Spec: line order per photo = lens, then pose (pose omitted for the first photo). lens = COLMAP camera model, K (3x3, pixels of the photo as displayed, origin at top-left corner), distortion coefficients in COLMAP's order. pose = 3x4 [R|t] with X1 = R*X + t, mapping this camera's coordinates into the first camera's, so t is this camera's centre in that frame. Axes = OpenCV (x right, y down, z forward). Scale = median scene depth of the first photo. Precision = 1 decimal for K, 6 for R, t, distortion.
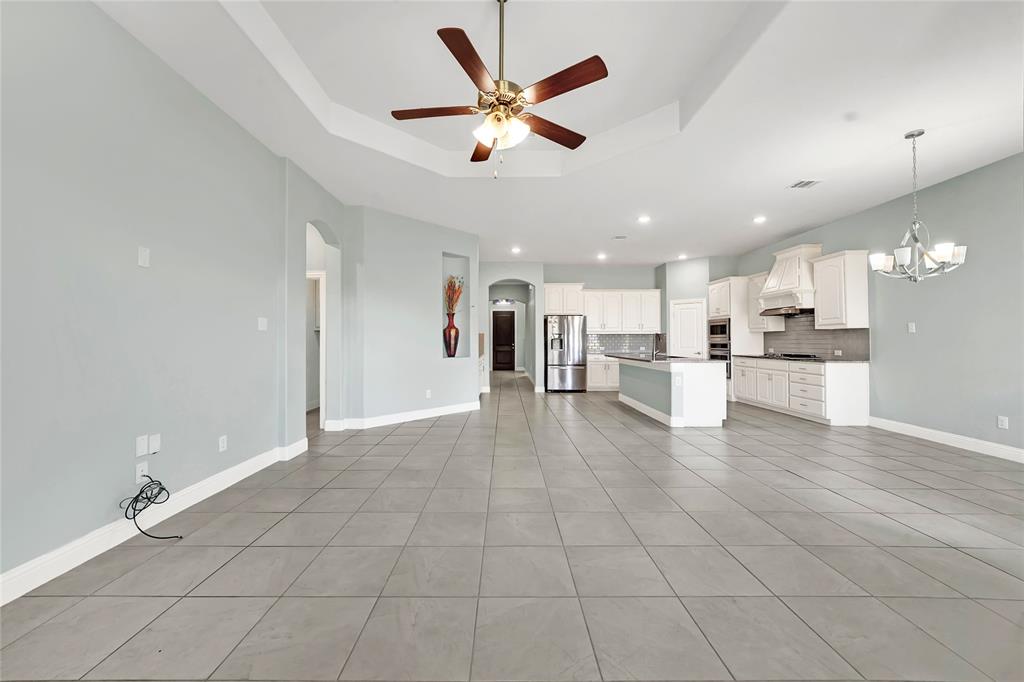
lens RADIAL K [[383.2, 0, 509.2], [0, 383.2, 335.4], [0, 0, 1]] dist [0.003262, 0.000163]
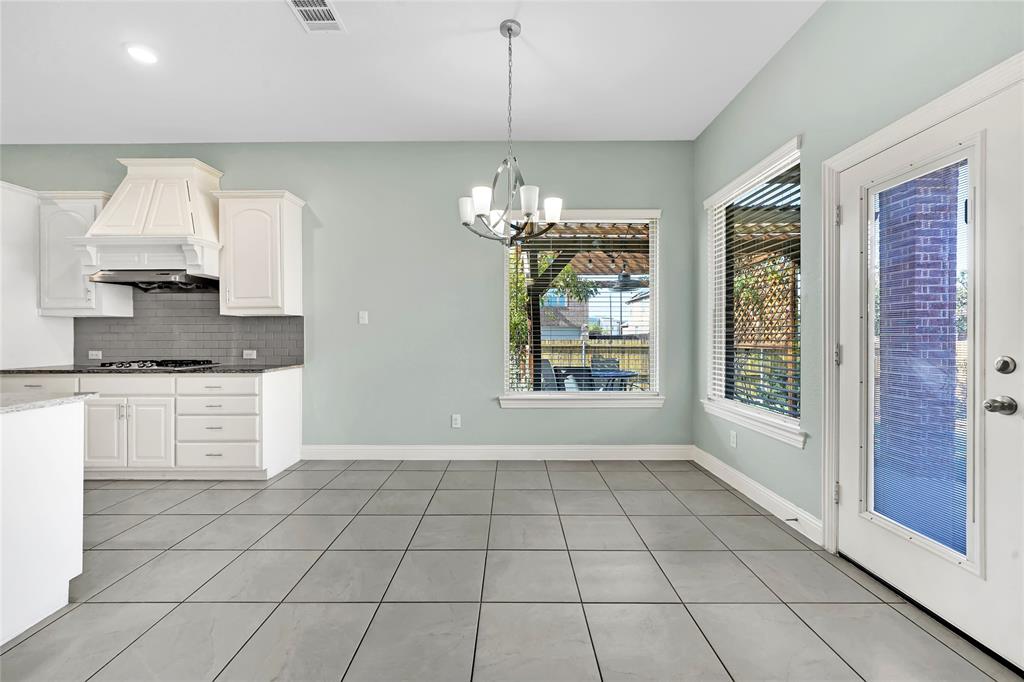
lens RADIAL K [[412.8, 0, 512.1], [0, 412.8, 334.7], [0, 0, 1]] dist [-0.004213, 0.000185]
pose [[0.010734, 0.005362, 0.999928, 0.166897], [-0.010874, 0.999927, -0.005245, 0.010579], [-0.999883, -0.010817, 0.010792, 0.490884]]
